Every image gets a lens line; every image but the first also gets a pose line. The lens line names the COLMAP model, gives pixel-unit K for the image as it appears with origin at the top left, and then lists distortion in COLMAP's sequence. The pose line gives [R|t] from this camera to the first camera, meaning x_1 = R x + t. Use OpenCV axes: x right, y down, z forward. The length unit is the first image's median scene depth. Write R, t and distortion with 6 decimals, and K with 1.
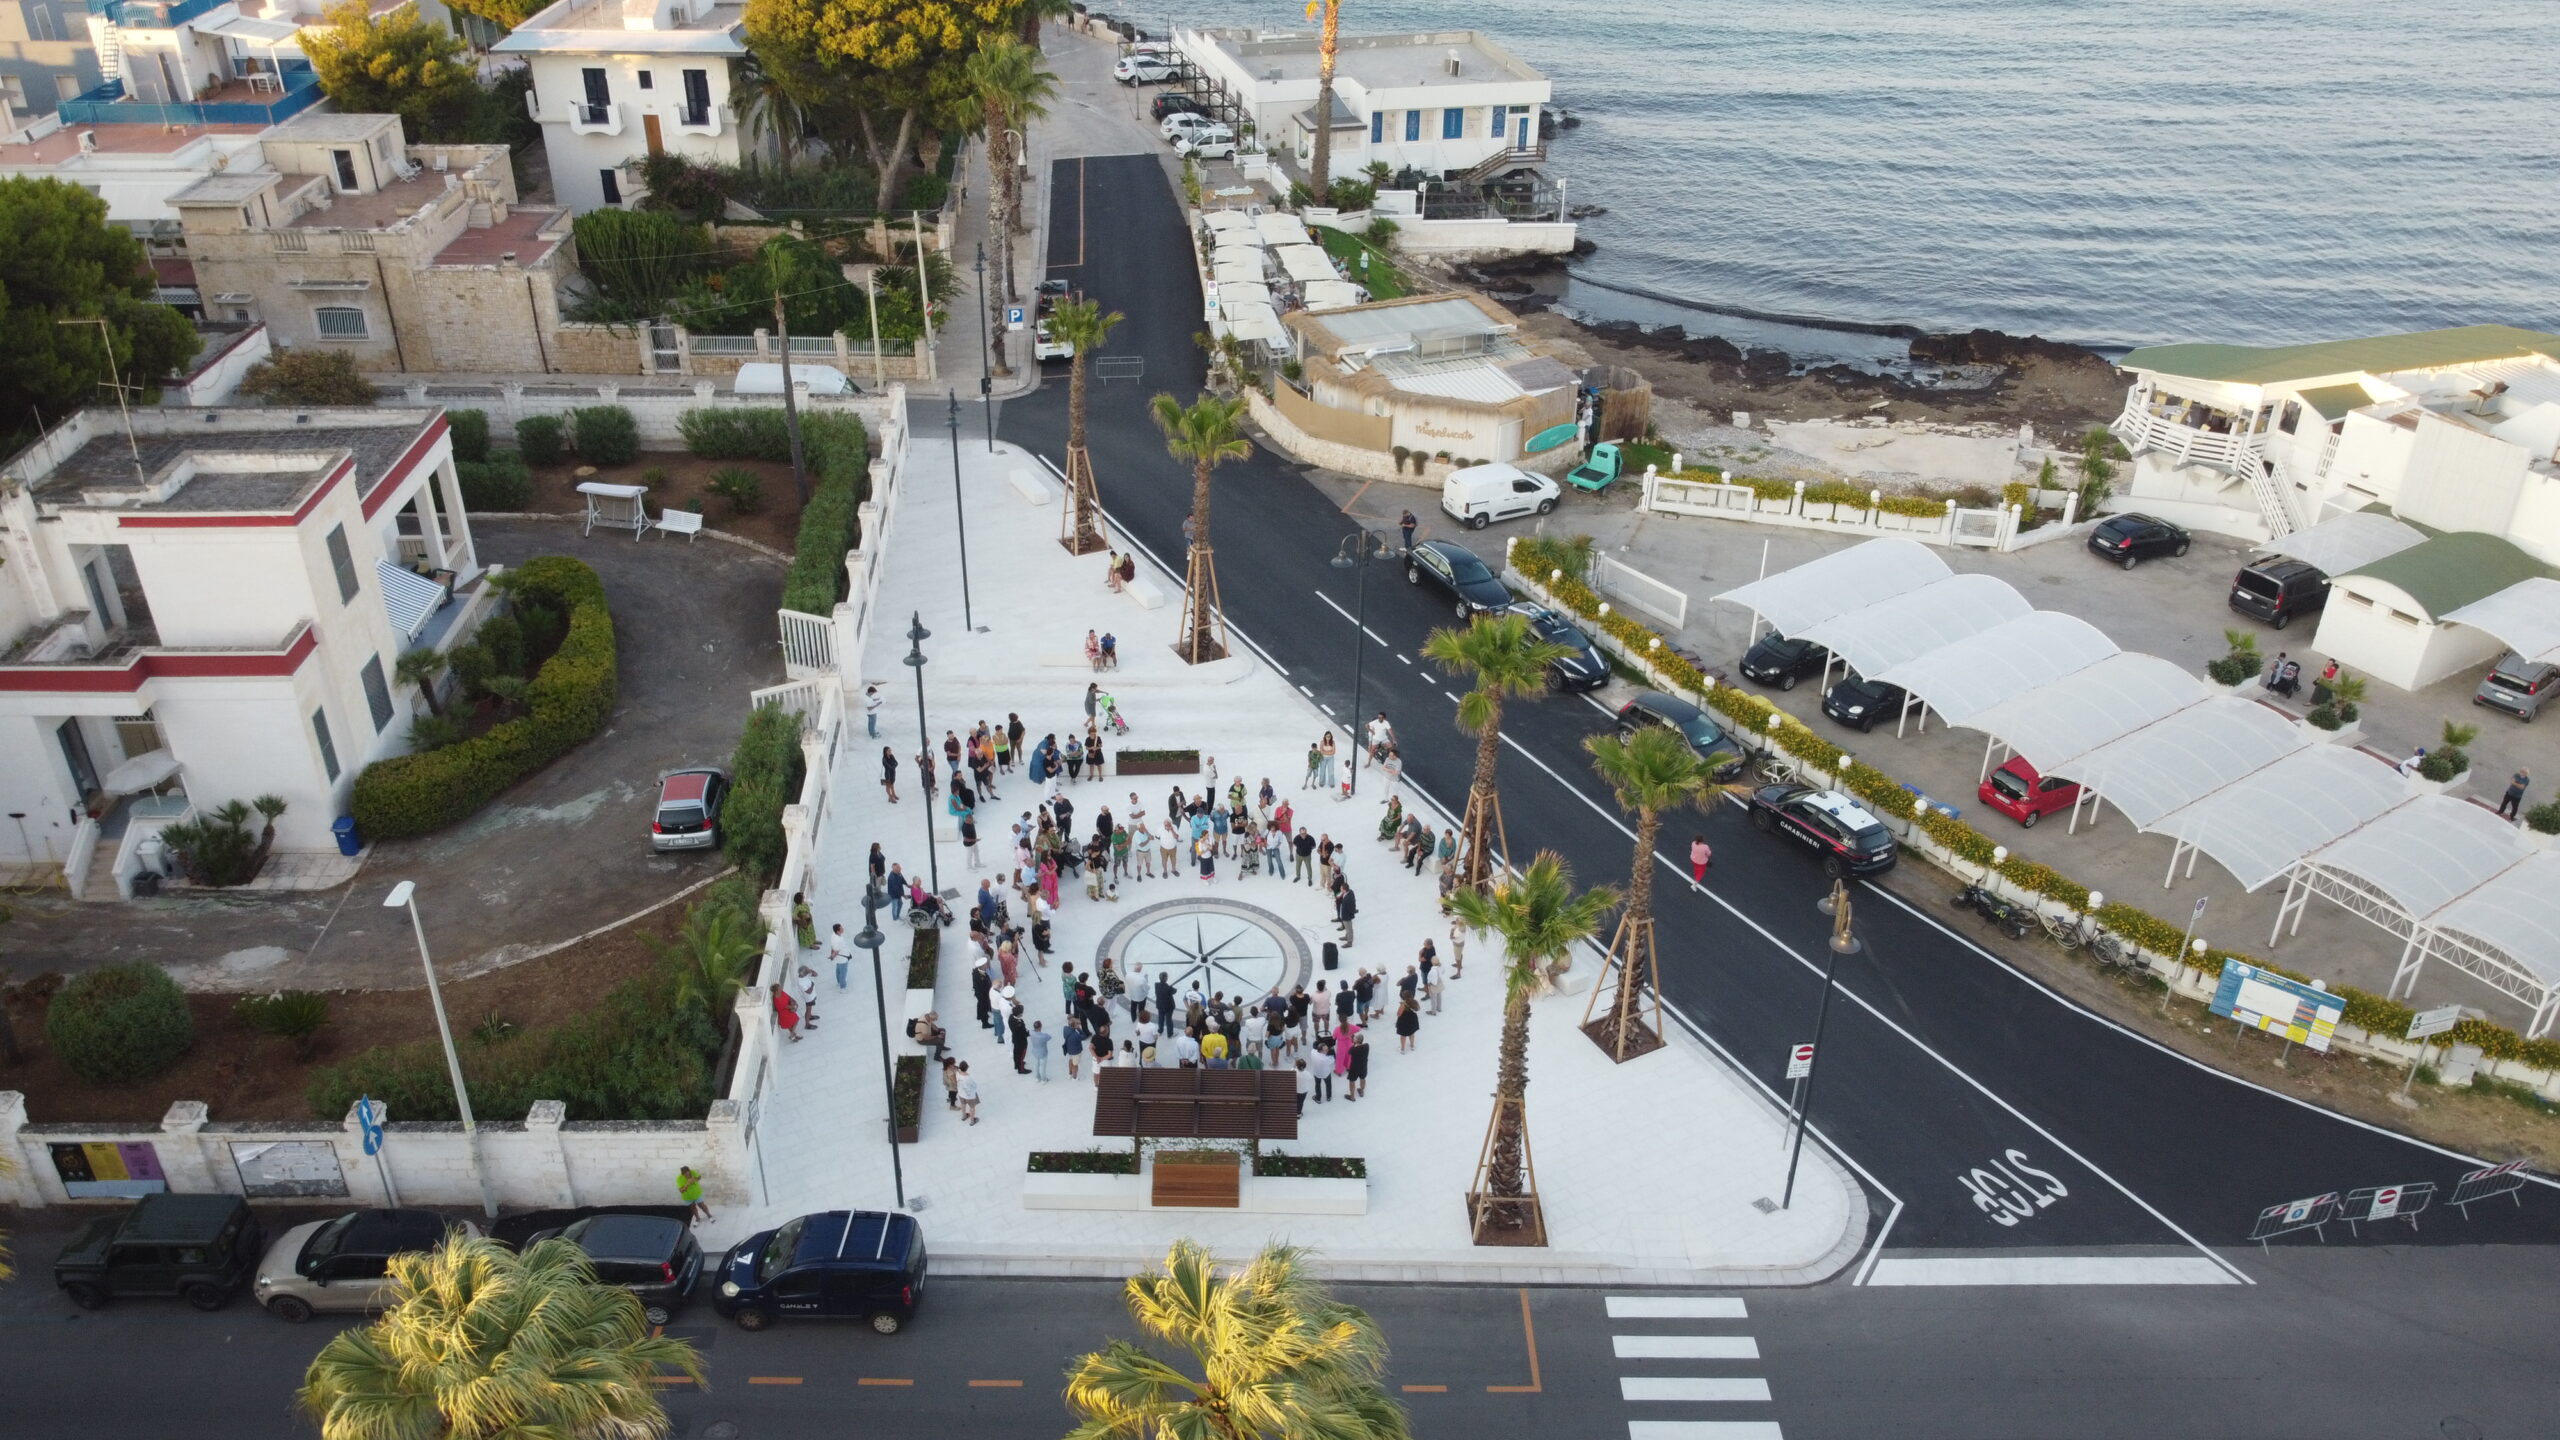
lens RADIAL K [[1887.0, 0, 1282.9], [0, 1887.0, 724.1], [0, 0, 1]] dist [0.001177, -0.002860]
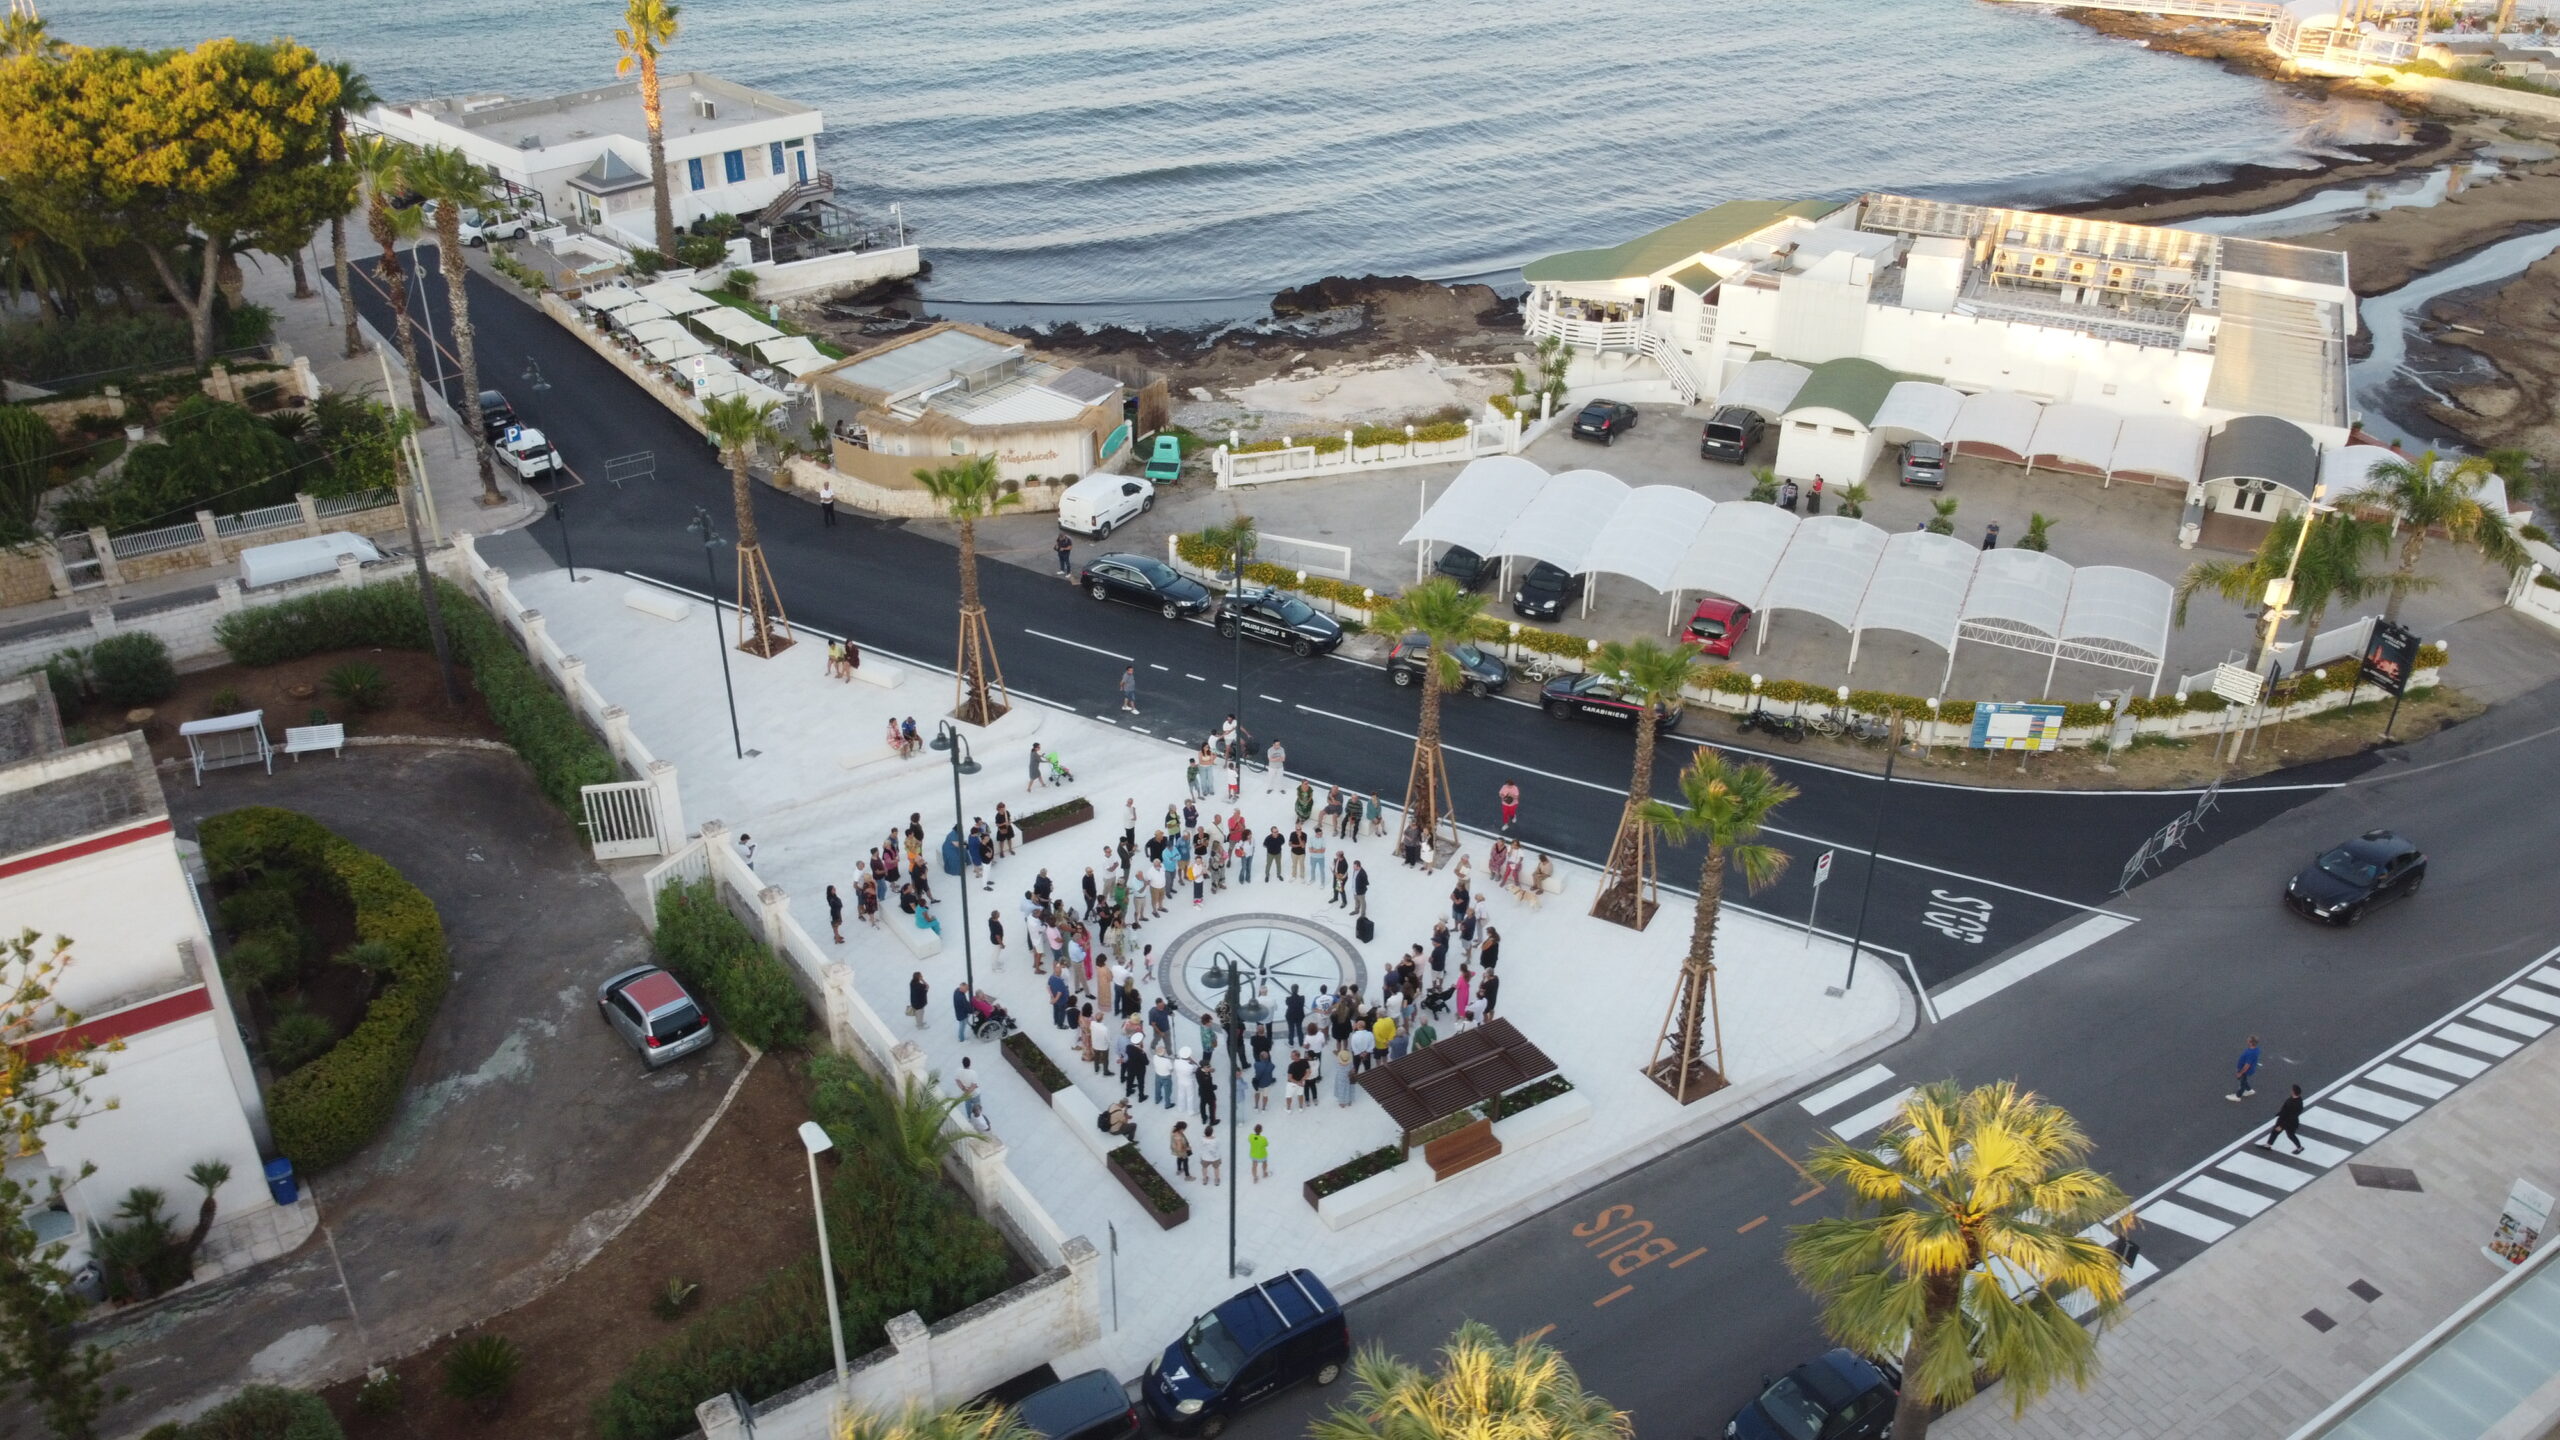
lens RADIAL K [[1887.0, 0, 1279.6], [0, 1887.0, 714.2], [0, 0, 1]] dist [0.001177, -0.002860]
pose [[0.855692, -0.269334, 0.441871, -0.306215], [0.272168, 0.960477, 0.058381, -0.046662], [-0.440131, 0.070307, 0.895177, 0.040983]]
